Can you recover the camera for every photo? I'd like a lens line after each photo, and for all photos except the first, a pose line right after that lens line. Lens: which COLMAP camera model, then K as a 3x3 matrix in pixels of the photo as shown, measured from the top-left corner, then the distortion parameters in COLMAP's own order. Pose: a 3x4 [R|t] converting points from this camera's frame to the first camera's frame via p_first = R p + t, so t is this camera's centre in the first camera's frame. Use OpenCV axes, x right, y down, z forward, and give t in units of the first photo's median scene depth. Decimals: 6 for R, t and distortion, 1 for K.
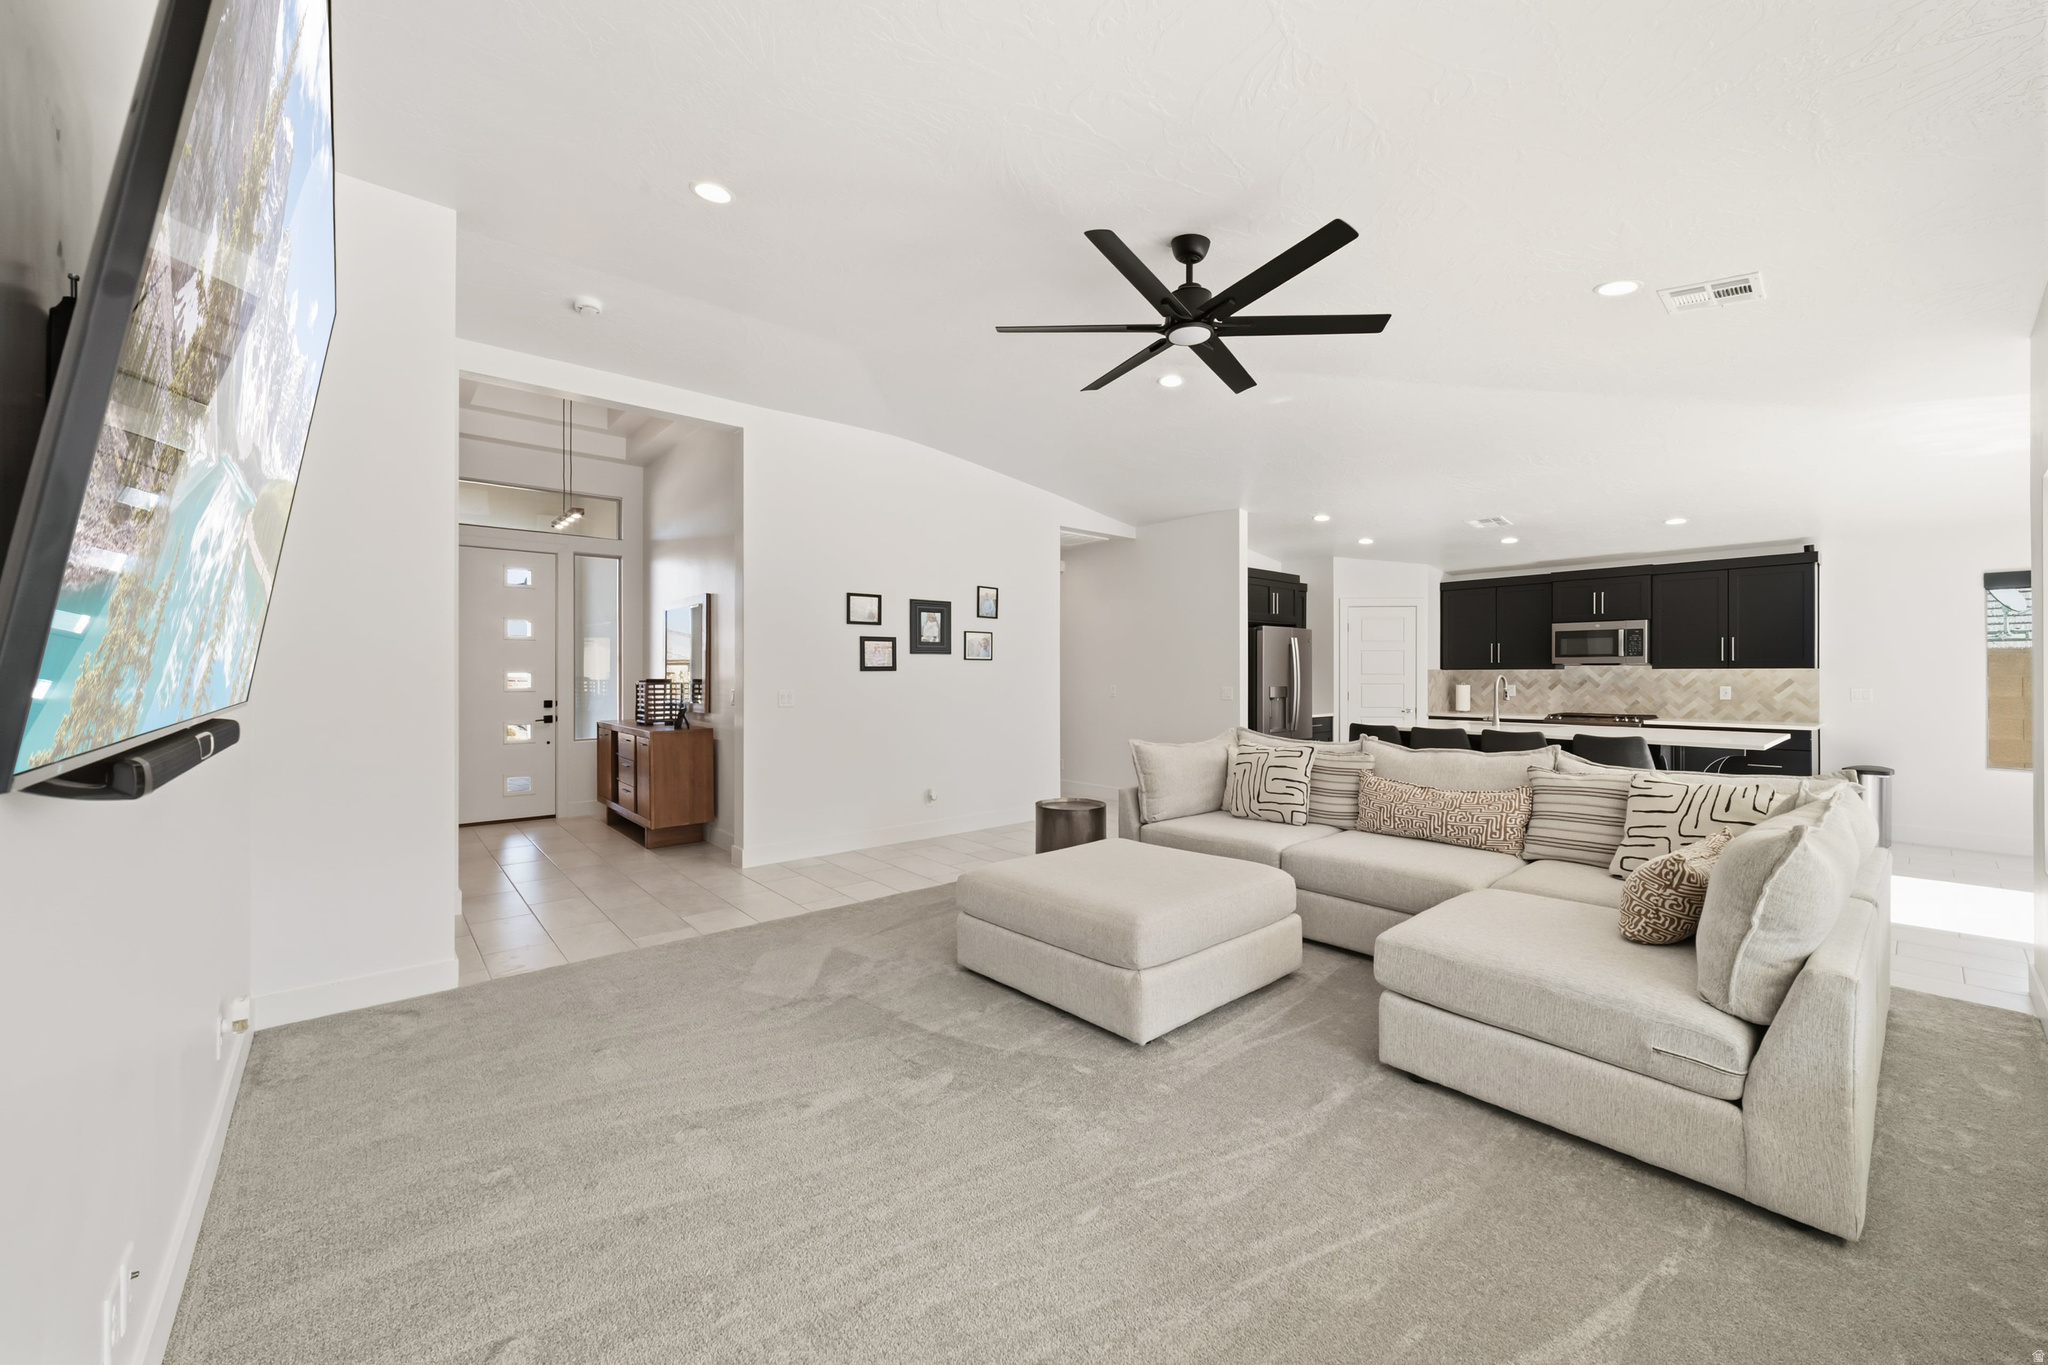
lens RADIAL K [[780.2, 0, 1026.2], [0, 780.2, 685.8], [0, 0, 1]] dist [0.000436, 0.000040]
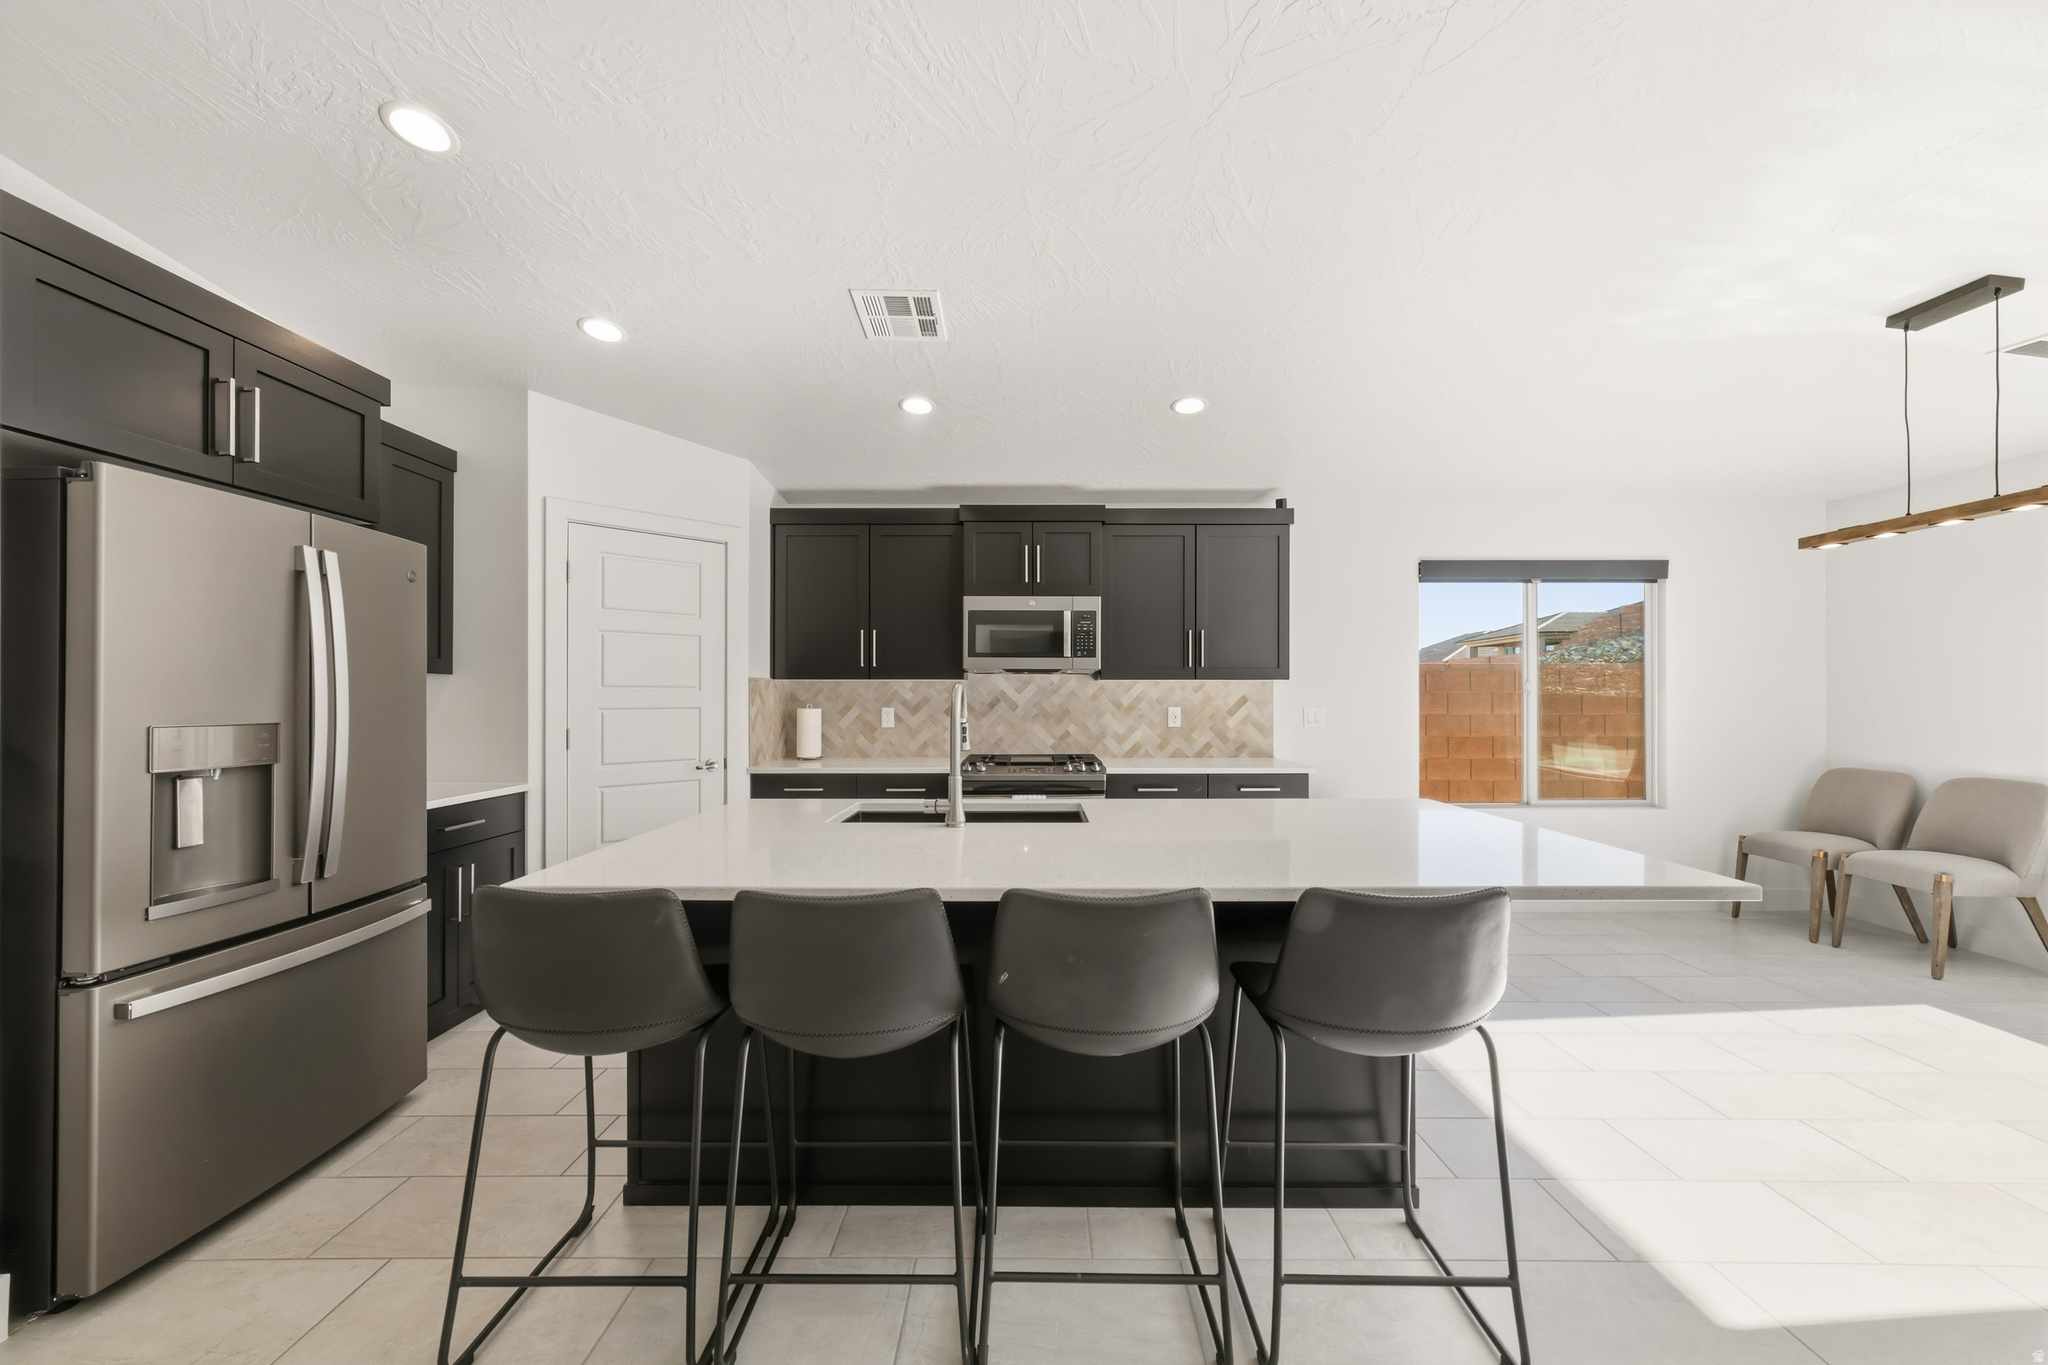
lens RADIAL K [[780.2, 0, 1026.2], [0, 780.2, 685.8], [0, 0, 1]] dist [0.000436, 0.000040]
pose [[0.658188, 0.010272, 0.752784, 0.292352], [0.010049, 0.999698, -0.022427, -0.003533], [-0.752787, 0.022326, 0.657886, 0.611718]]
